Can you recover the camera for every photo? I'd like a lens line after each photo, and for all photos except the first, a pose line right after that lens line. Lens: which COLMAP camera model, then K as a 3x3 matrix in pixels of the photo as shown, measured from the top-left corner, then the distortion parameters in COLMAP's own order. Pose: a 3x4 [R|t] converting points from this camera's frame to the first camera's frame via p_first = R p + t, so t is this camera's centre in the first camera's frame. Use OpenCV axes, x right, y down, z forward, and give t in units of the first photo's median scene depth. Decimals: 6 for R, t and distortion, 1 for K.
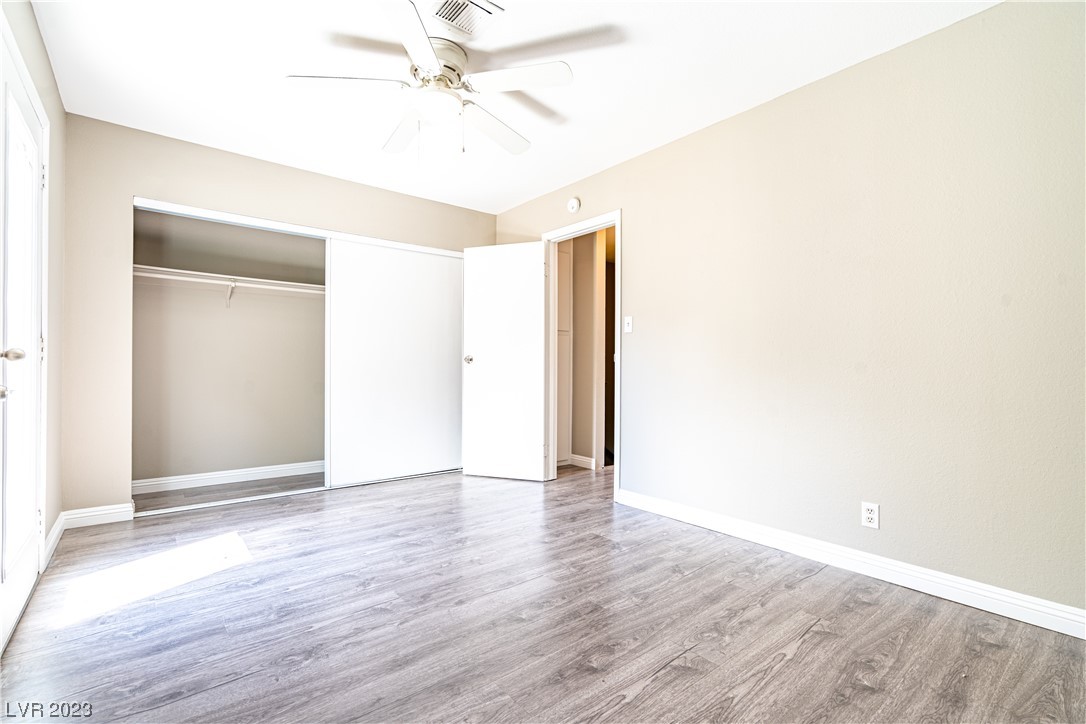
lens RADIAL K [[490.1, 0, 542.4], [0, 490.1, 366.7], [0, 0, 1]] dist [-0.007800, 0.001761]
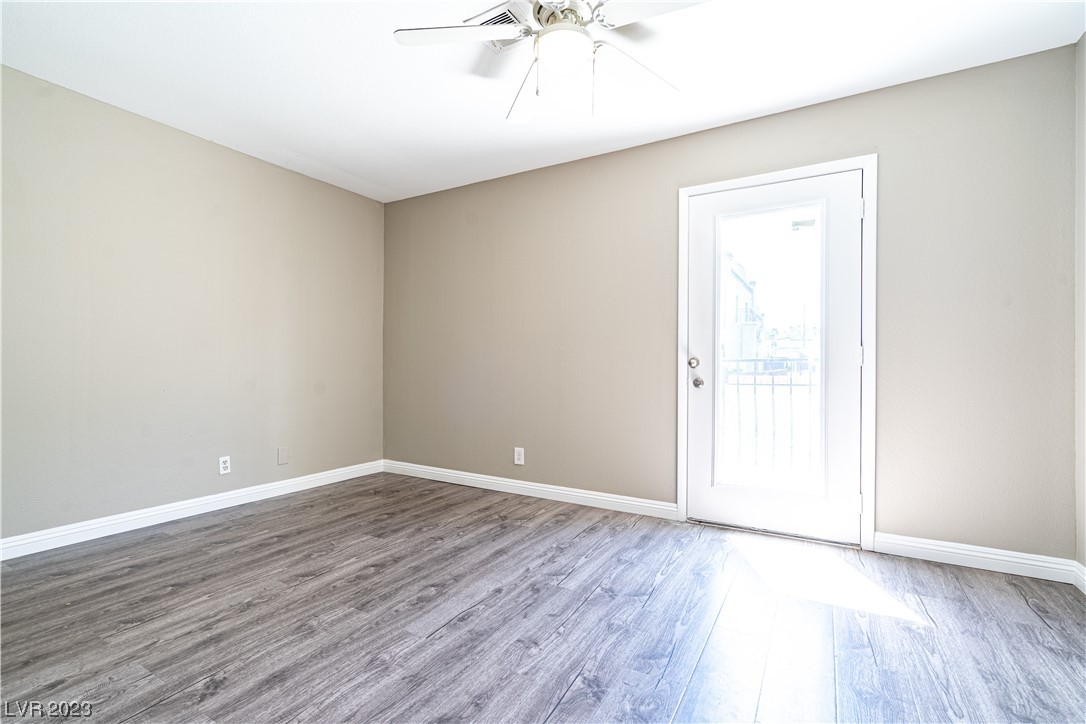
lens RADIAL K [[490.1, 0, 541.7], [0, 490.1, 362.5], [0, 0, 1]] dist [-0.007800, 0.001761]
pose [[-0.937073, -0.015367, -0.348796, 0.128799], [-0.011336, 0.999843, -0.013595, 0.003545], [0.348951, -0.008785, -0.937100, 2.170351]]
